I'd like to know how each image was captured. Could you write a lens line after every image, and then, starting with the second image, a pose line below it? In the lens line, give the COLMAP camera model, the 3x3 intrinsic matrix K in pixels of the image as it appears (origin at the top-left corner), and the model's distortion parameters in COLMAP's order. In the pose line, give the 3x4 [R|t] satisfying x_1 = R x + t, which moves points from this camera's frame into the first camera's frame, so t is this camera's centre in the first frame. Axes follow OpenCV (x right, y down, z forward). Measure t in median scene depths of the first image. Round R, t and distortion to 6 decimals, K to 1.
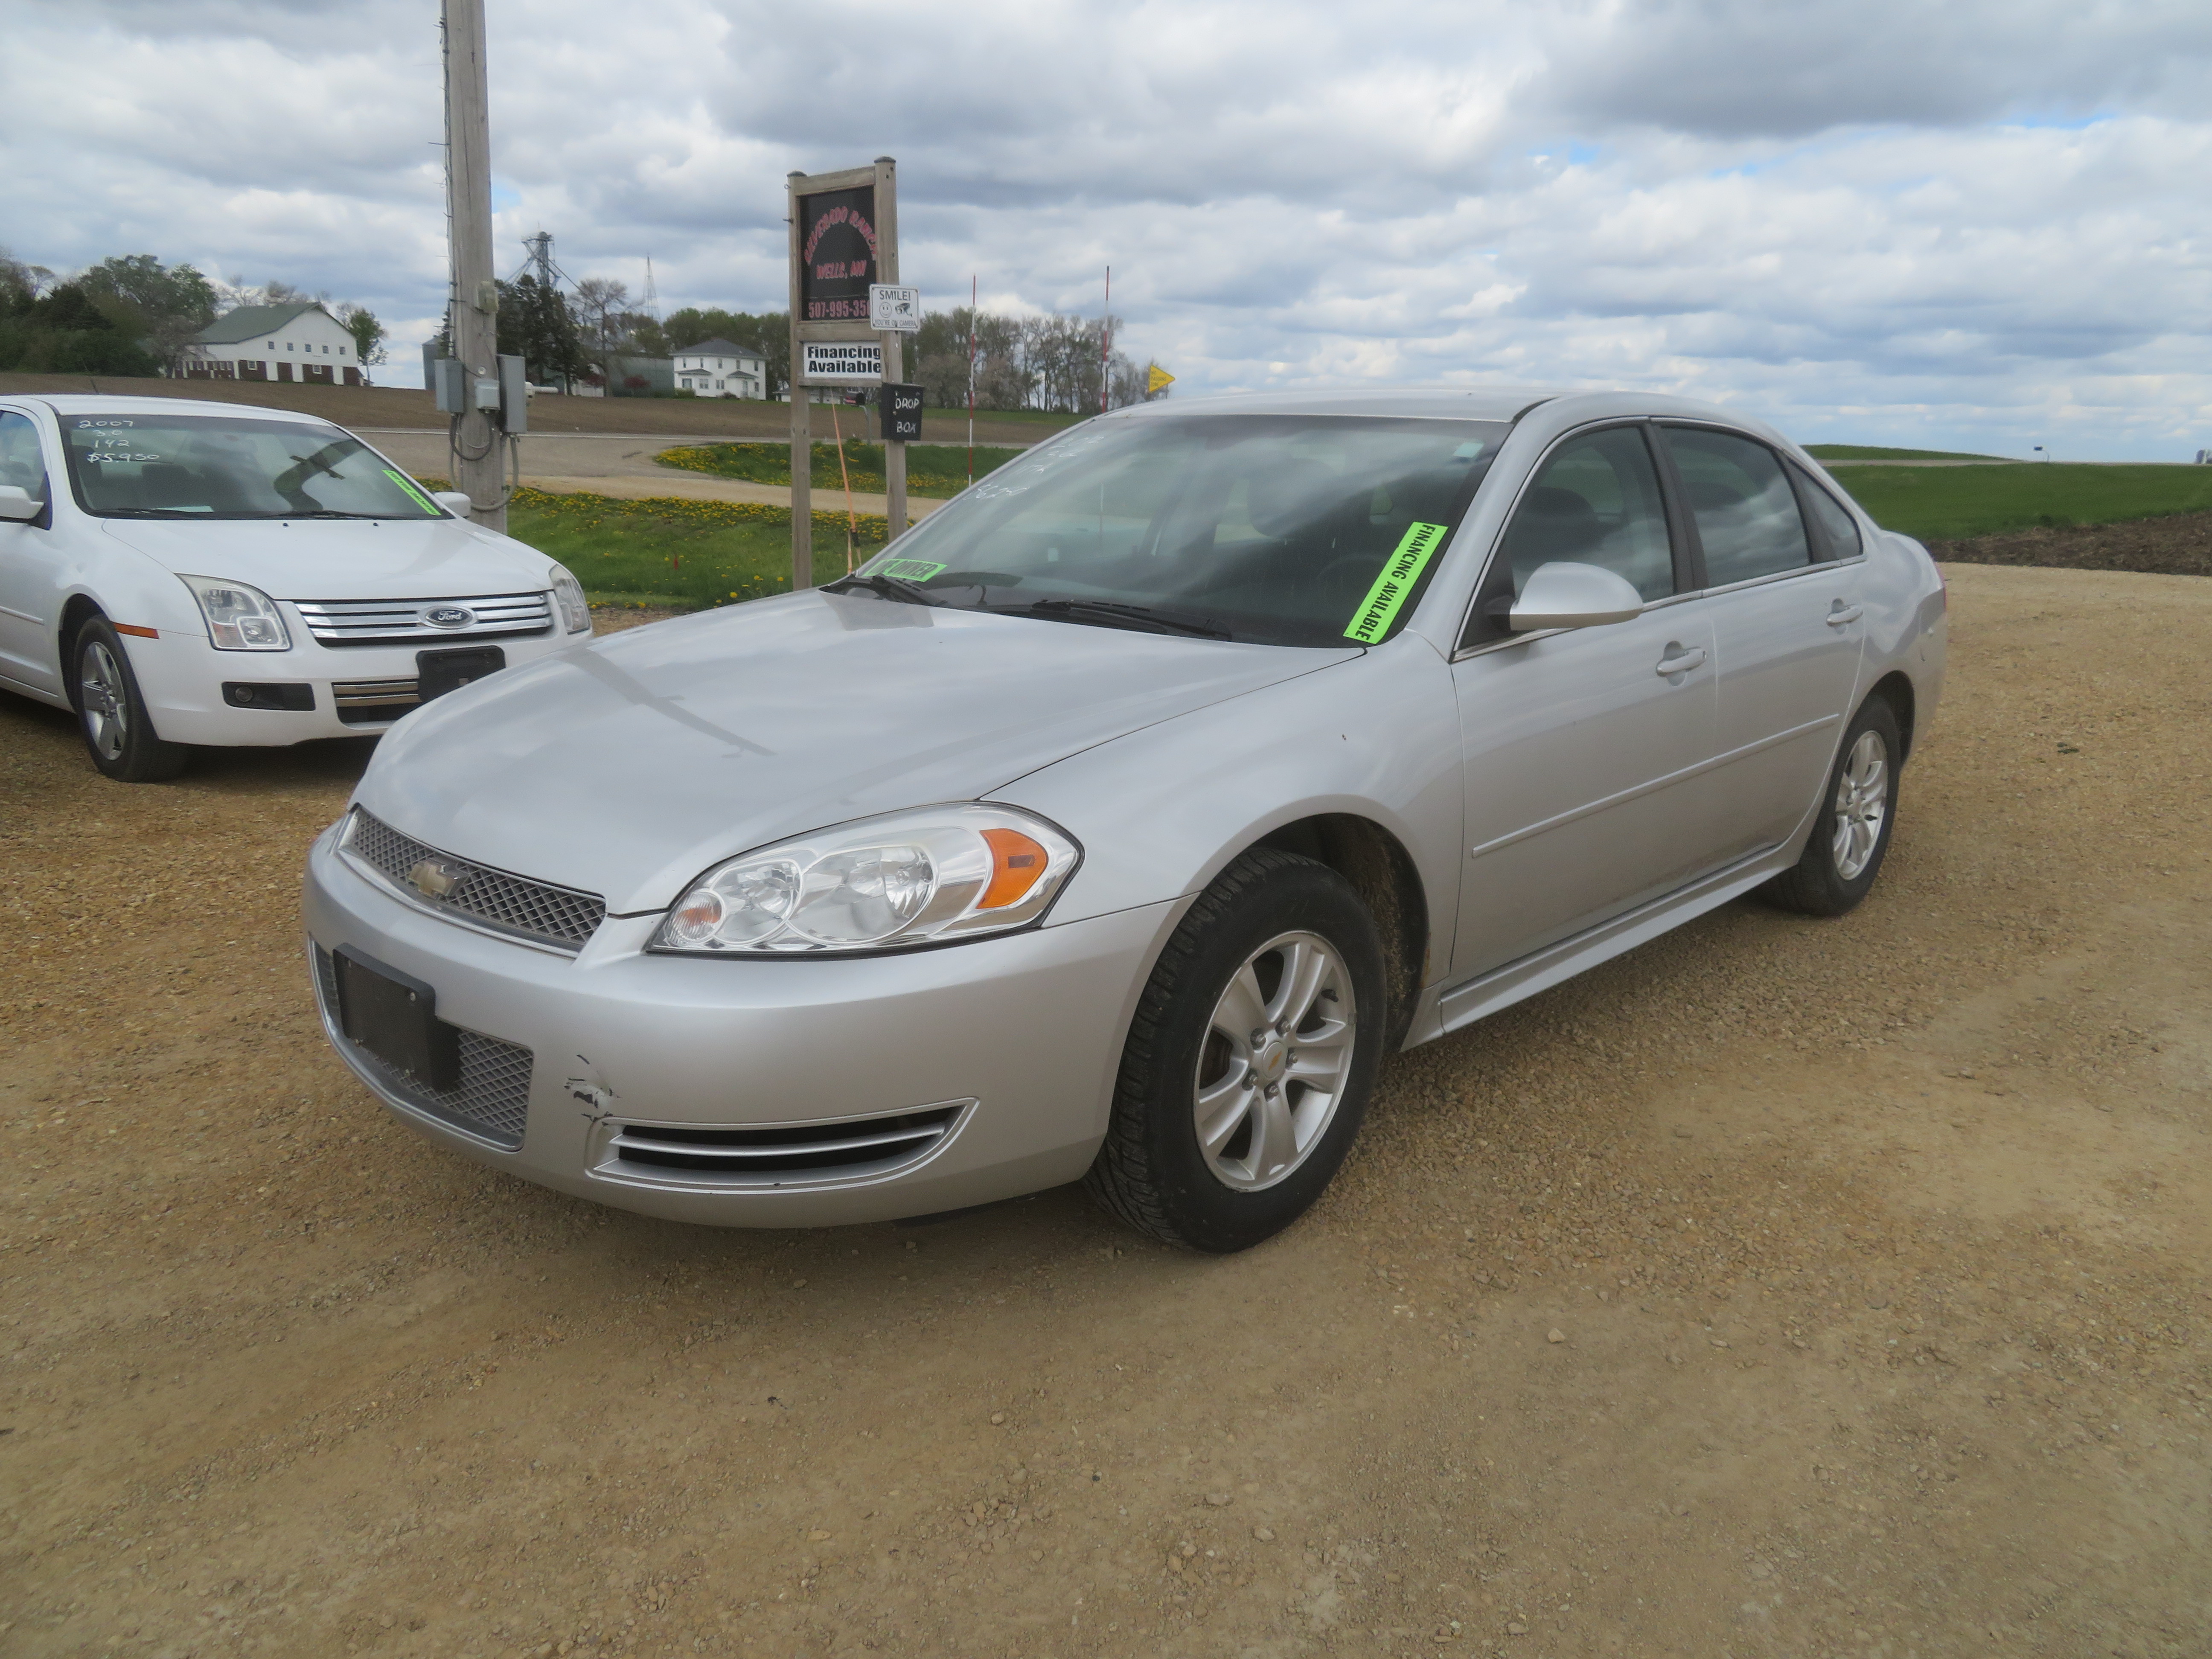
lens RADIAL K [[1618.3, 0, 1098.9], [0, 1618.3, 836.3], [0, 0, 1]] dist [0.007772, 0.004348]
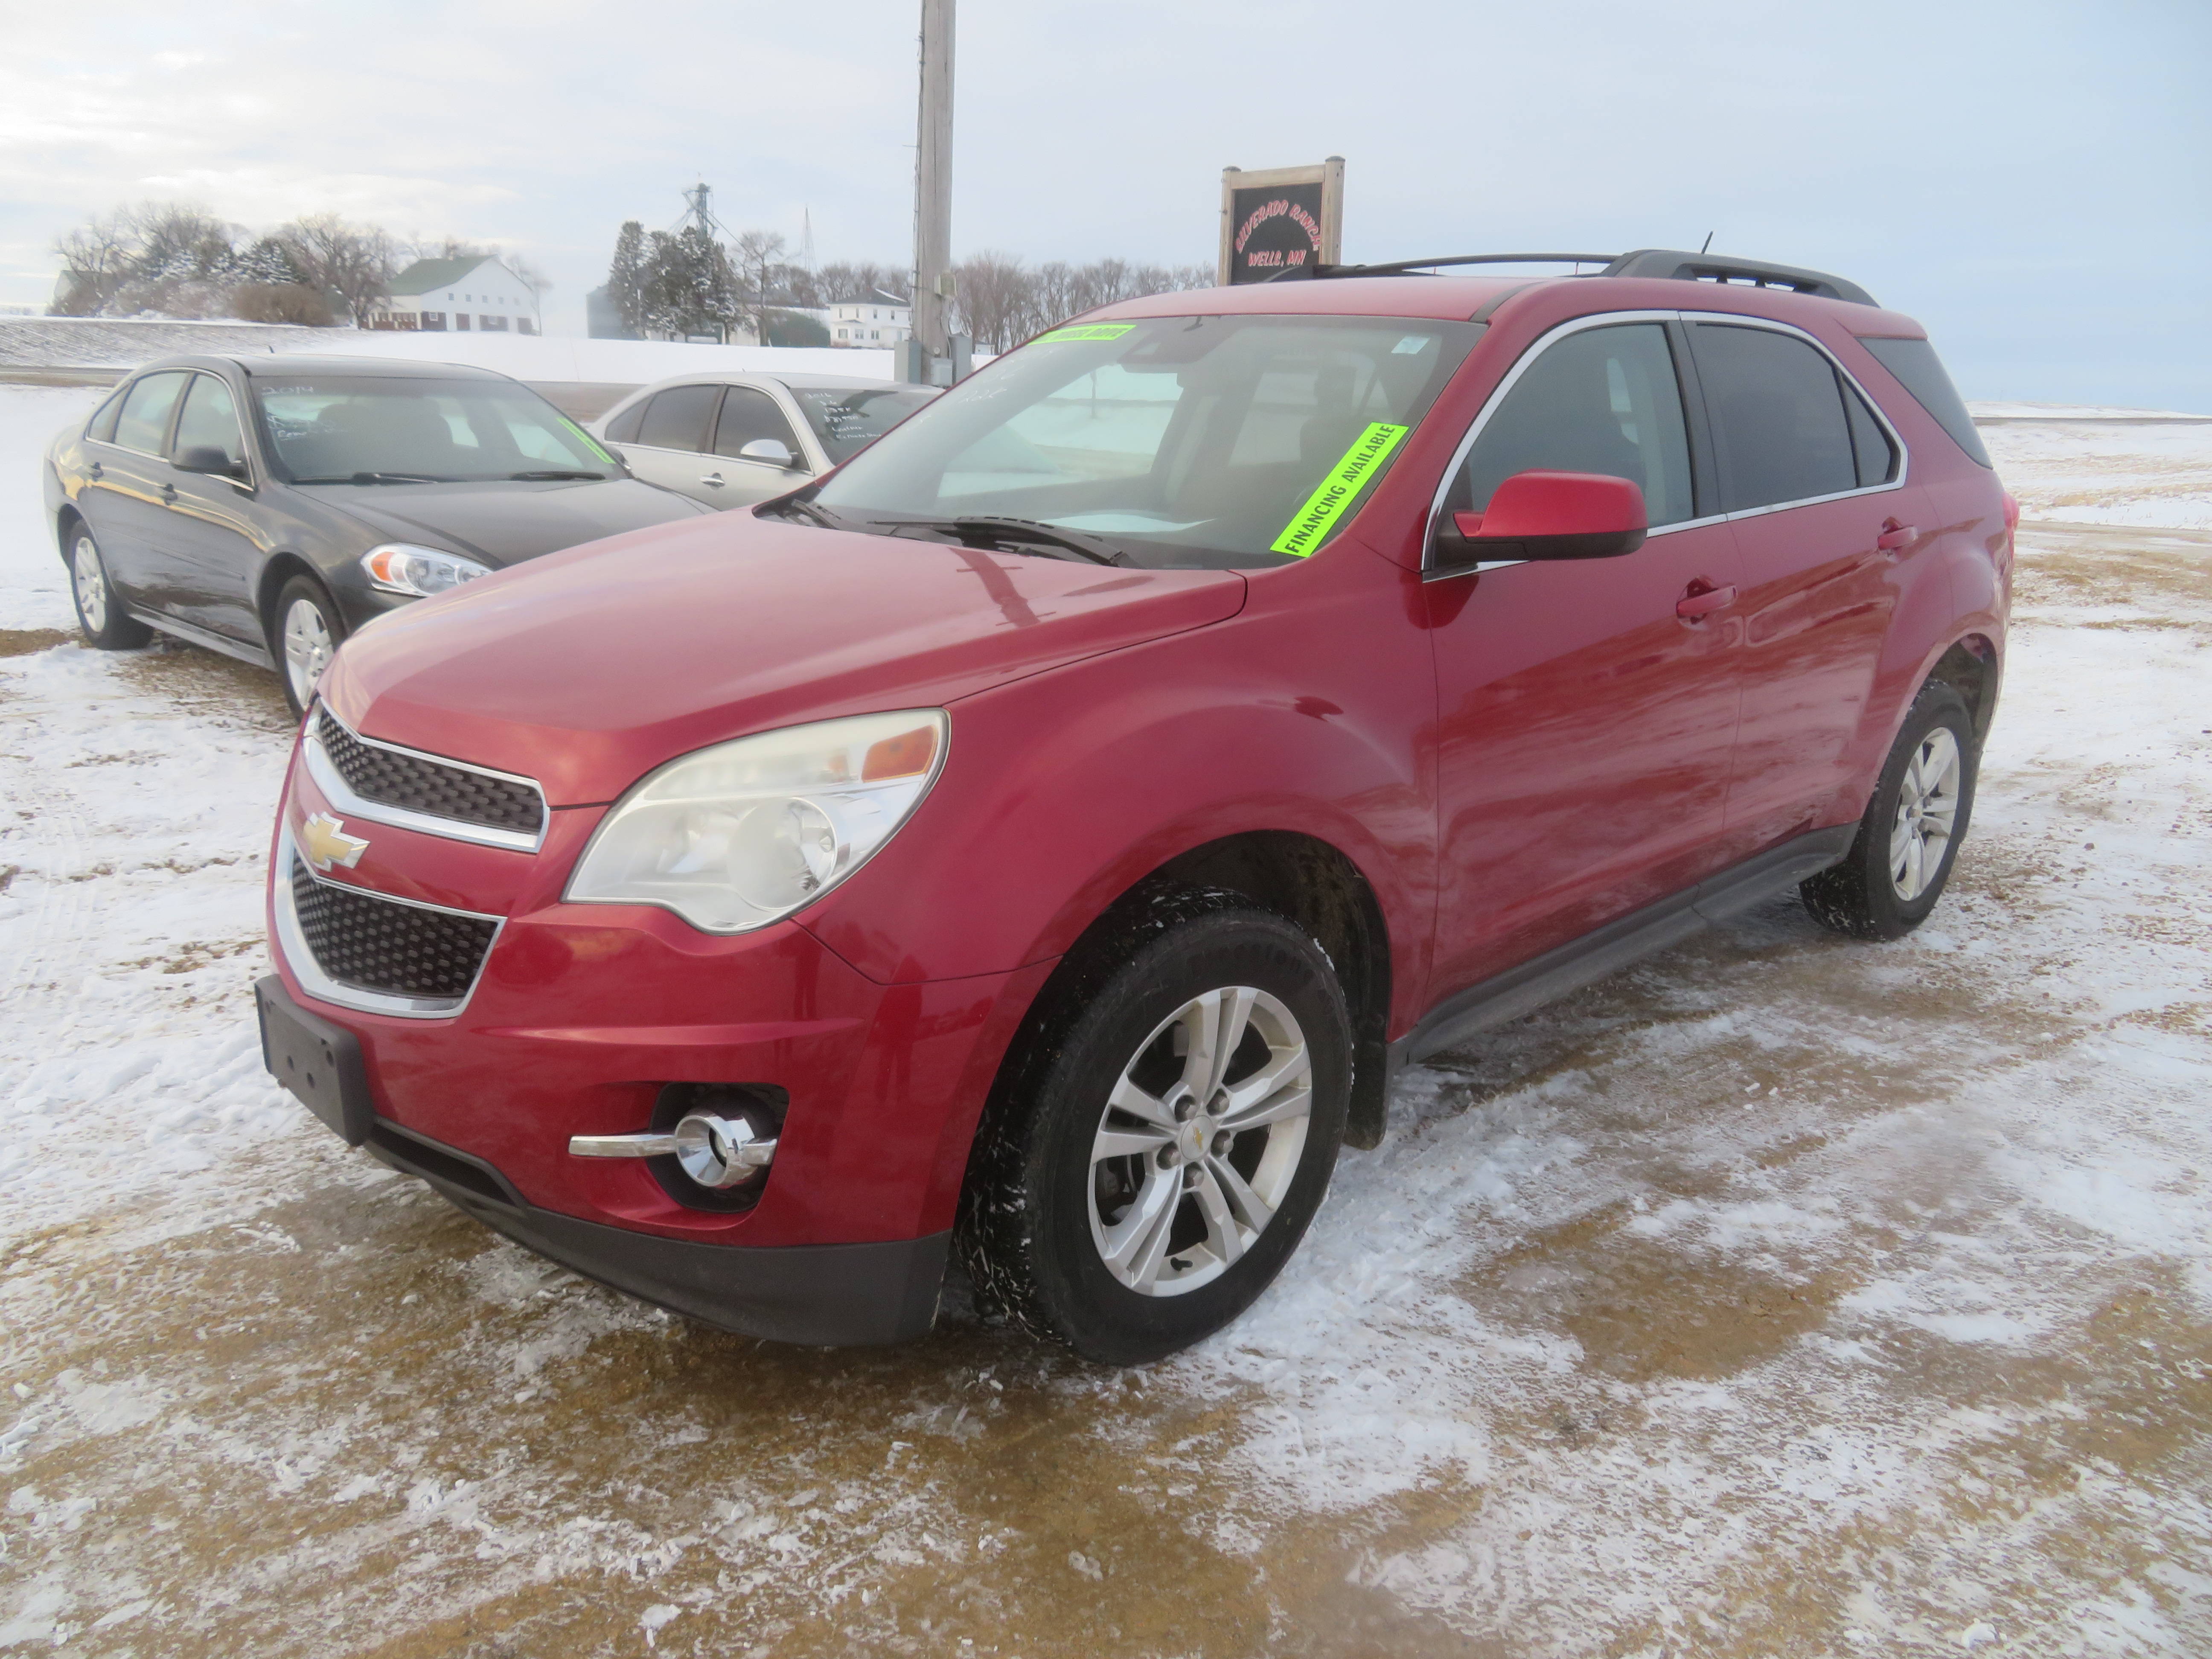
lens RADIAL K [[1624.2, 0, 1071.3], [0, 1624.2, 828.1], [0, 0, 1]] dist [-0.002808, 0.002409]
pose [[0.995877, 0.028254, -0.086204, -0.326352], [-0.026164, 0.999338, 0.025280, 0.017375], [0.086861, -0.022920, 0.995957, -0.189775]]
